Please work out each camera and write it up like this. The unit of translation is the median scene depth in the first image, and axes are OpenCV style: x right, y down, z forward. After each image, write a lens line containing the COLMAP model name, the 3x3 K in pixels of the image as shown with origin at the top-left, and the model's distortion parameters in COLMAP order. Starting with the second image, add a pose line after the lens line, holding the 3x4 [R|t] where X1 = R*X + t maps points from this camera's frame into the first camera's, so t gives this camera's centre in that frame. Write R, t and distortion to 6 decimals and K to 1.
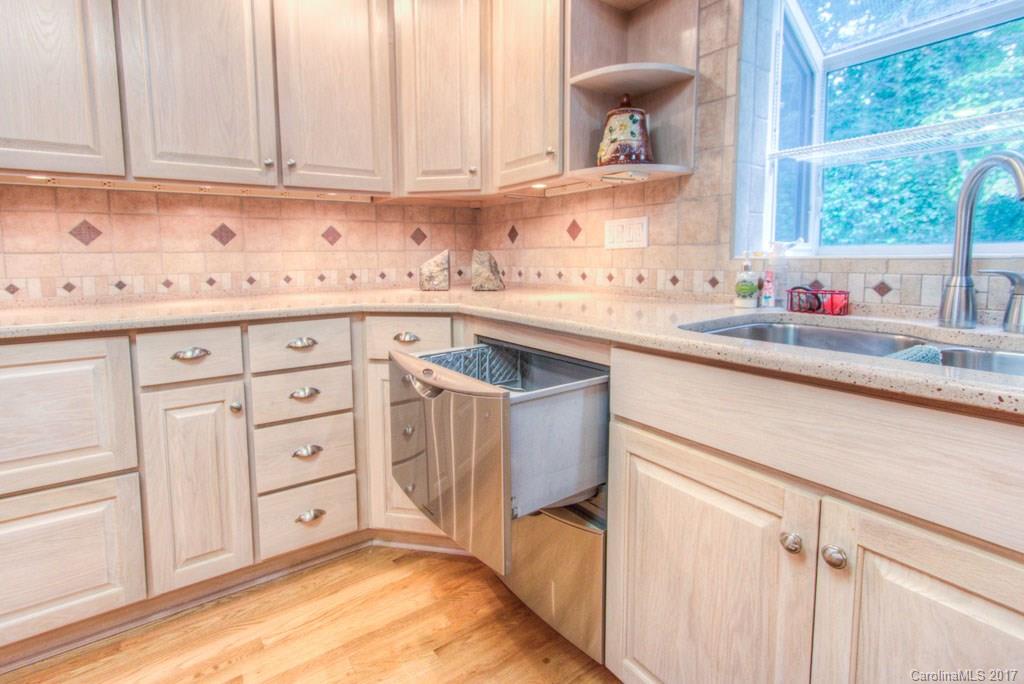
lens RADIAL K [[492.3, 0, 500.5], [0, 492.3, 294.3], [0, 0, 1]] dist [0.001555, 0.002739]
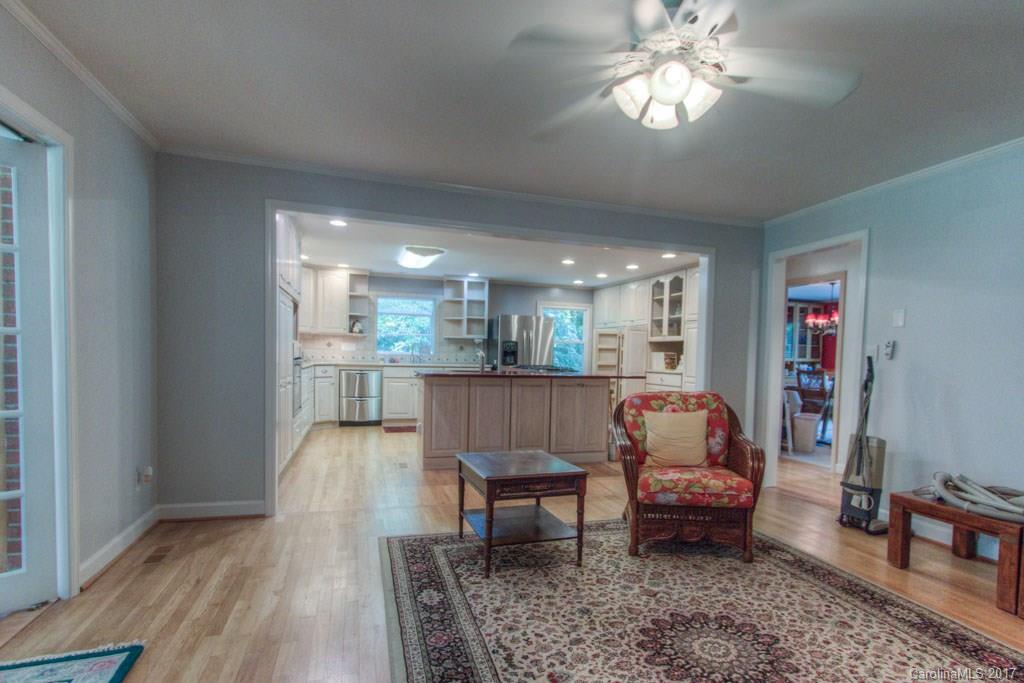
lens RADIAL K [[511.4, 0, 533.4], [0, 511.4, 378.2], [0, 0, 1]] dist [0.009993, 0.000638]
pose [[0.255657, -0.019361, 0.966574, -4.044089], [0.051775, 0.998639, 0.006308, 0.221727], [-0.965380, 0.048432, 0.256311, -1.835737]]
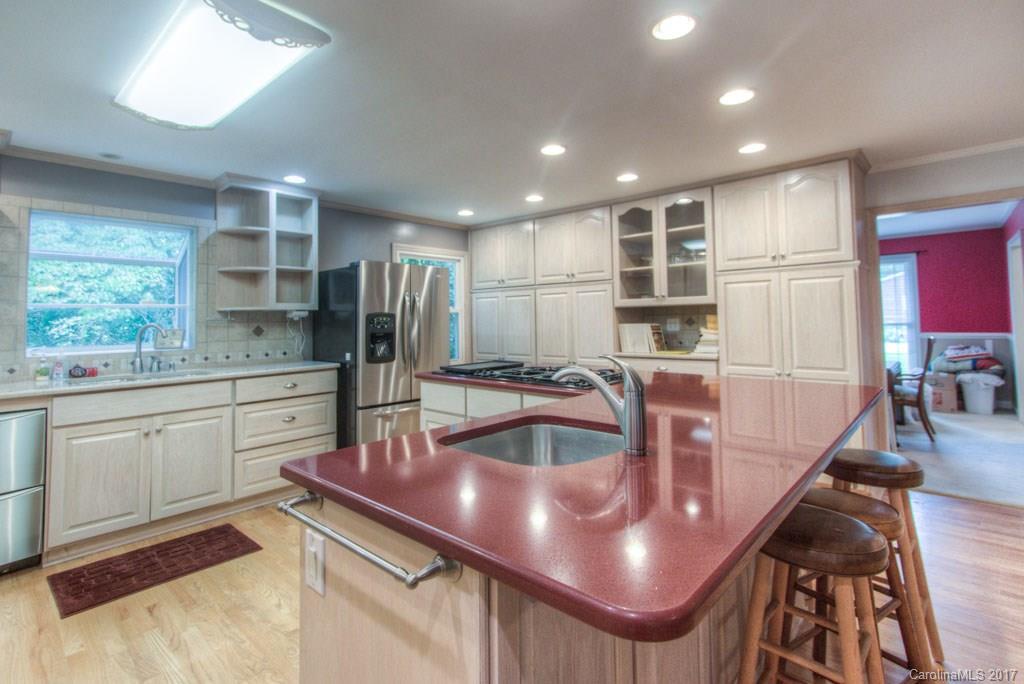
lens RADIAL K [[492.3, 0, 501.8], [0, 492.3, 297.4], [0, 0, 1]] dist [0.001555, 0.002739]
pose [[-0.225087, 0.066502, 0.972067, -1.777355], [0.102110, 0.993784, -0.044343, -0.027830], [-0.968973, 0.089277, -0.230478, -0.389549]]
